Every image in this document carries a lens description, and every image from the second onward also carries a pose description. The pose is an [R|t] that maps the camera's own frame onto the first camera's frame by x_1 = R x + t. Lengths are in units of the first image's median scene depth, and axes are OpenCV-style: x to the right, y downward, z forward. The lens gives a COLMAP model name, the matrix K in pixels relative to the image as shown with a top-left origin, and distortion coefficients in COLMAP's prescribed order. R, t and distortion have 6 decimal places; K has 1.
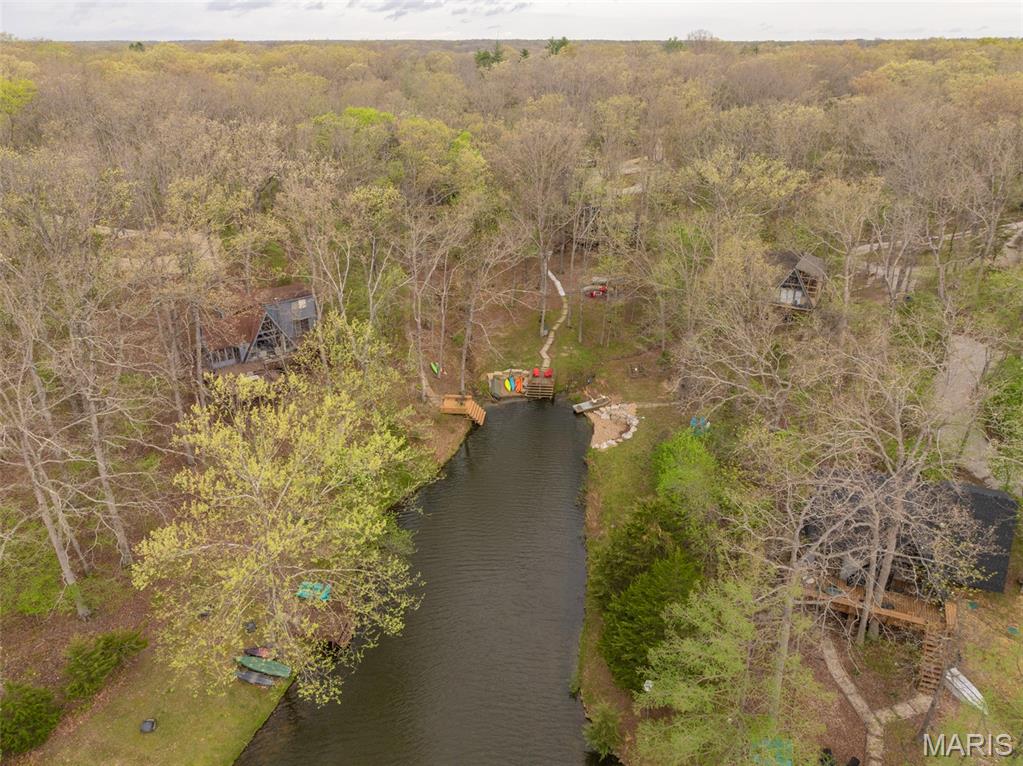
lens RADIAL K [[721.4, 0, 512.3], [0, 721.4, 383.0], [0, 0, 1]] dist [-0.008601, 0.002092]
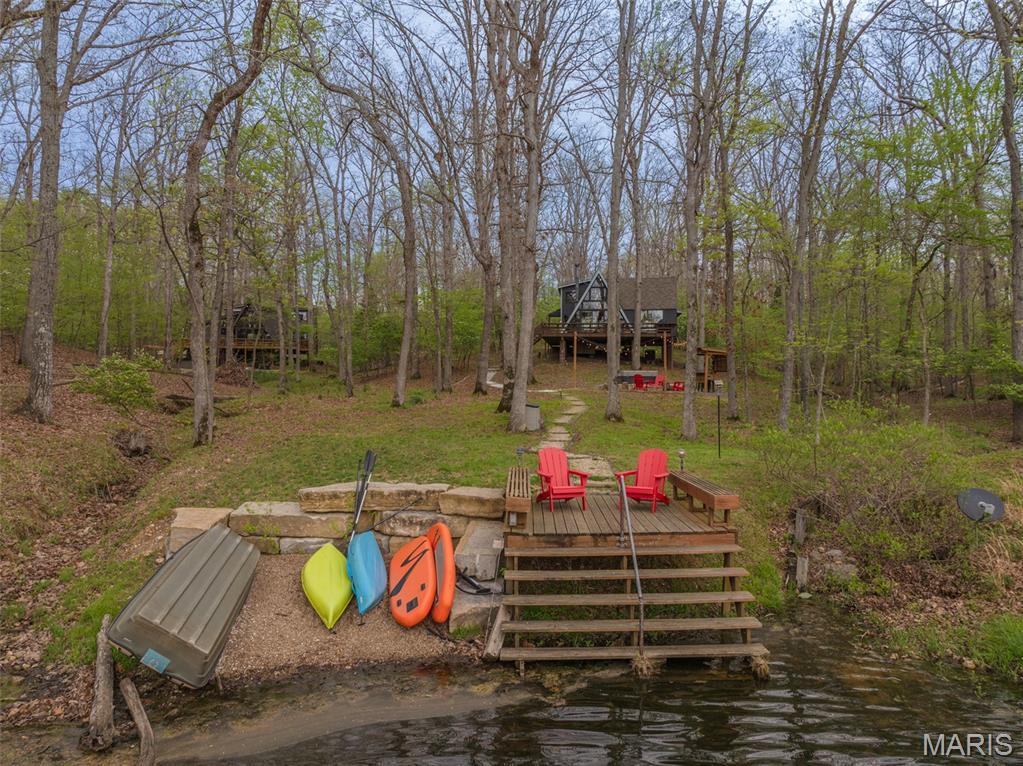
lens RADIAL K [[721.4, 0, 511.2], [0, 721.4, 383.5], [0, 0, 1]] dist [-0.008601, 0.002092]
pose [[0.989024, 0.024505, 0.145709, 0.005827], [0.037653, 0.911795, -0.408915, 0.023699], [-0.142877, 0.409913, 0.900865, 0.878010]]
